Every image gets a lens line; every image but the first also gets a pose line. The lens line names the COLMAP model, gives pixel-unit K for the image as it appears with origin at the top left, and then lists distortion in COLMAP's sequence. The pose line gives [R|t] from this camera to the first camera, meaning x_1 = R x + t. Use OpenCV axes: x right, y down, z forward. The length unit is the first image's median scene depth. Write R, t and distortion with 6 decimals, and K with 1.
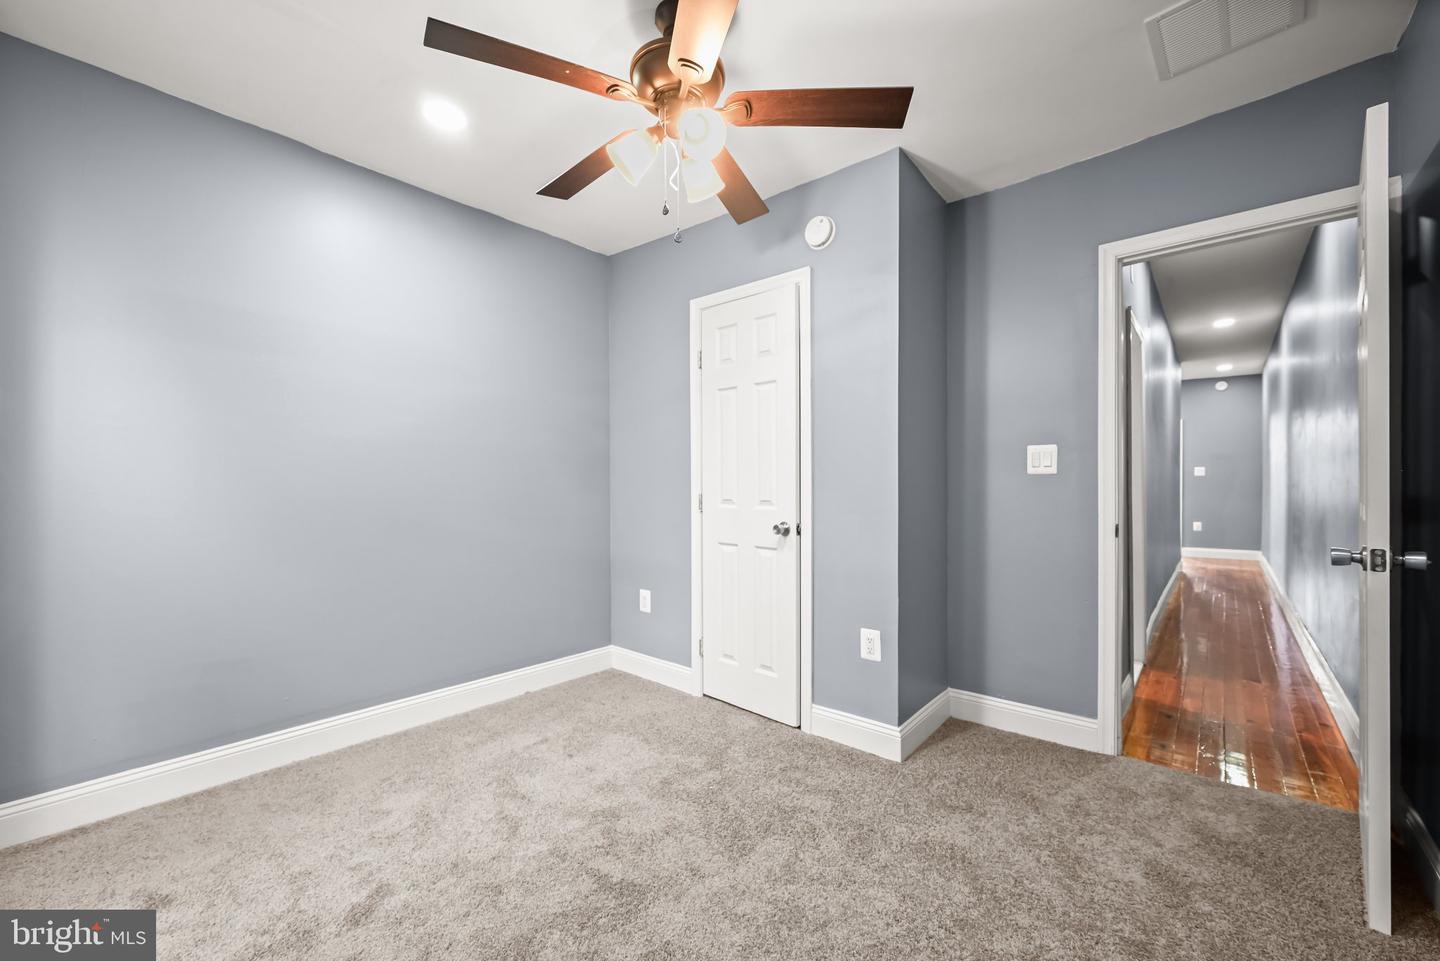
lens RADIAL K [[576.1, 0, 718.0], [0, 576.1, 487.8], [0, 0, 1]] dist [-0.002630, -0.000003]
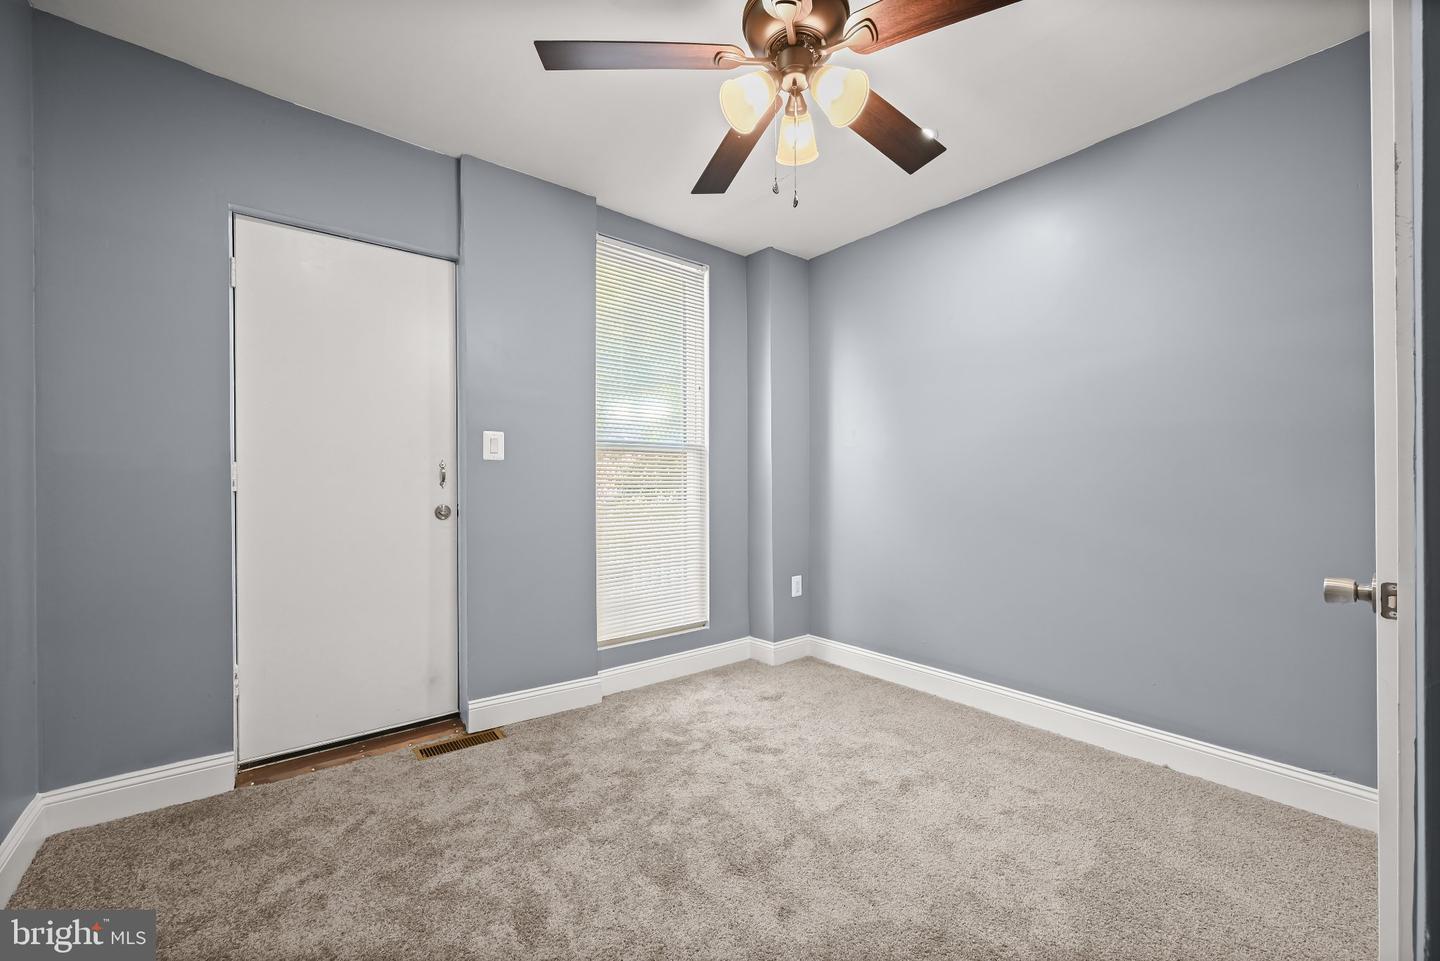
lens RADIAL K [[576.1, 0, 718.0], [0, 576.1, 487.8], [0, 0, 1]] dist [-0.002630, -0.000003]
pose [[-0.176405, 0.006528, -0.984296, 0.709674], [-0.004218, 0.999964, 0.007388, 0.010725], [0.984309, 0.005455, -0.176371, 0.878783]]
